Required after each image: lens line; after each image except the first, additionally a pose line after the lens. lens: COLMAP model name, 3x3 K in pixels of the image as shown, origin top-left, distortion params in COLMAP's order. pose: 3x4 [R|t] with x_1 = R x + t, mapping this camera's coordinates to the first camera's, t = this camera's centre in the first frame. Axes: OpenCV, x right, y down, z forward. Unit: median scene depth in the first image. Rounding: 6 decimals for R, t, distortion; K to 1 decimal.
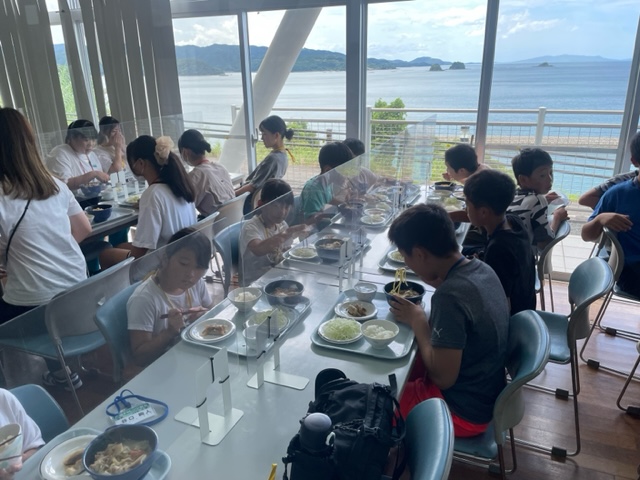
lens RADIAL K [[488.7, 0, 319.1], [0, 488.7, 239.7], [0, 0, 1]] dist [0.013860, 0.004122]
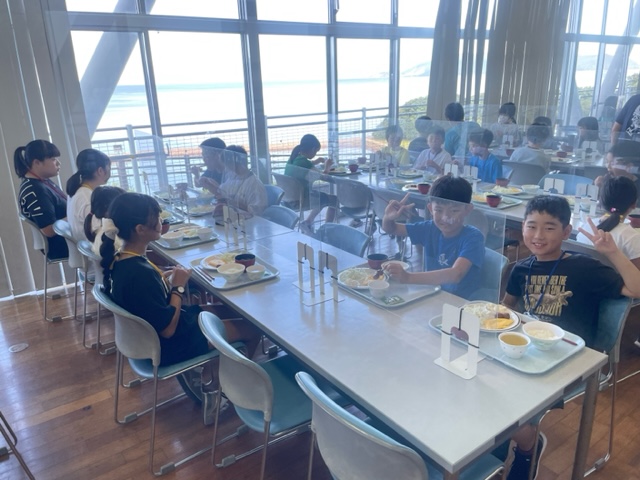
lens RADIAL K [[488.7, 0, 319.1], [0, 488.7, 238.8], [0, 0, 1]] dist [0.013860, 0.004122]
pose [[0.526563, -0.264065, 0.808084, -0.343184], [0.299168, 0.947292, 0.114612, -0.028769], [-0.795757, 0.181403, 0.577809, 0.087140]]
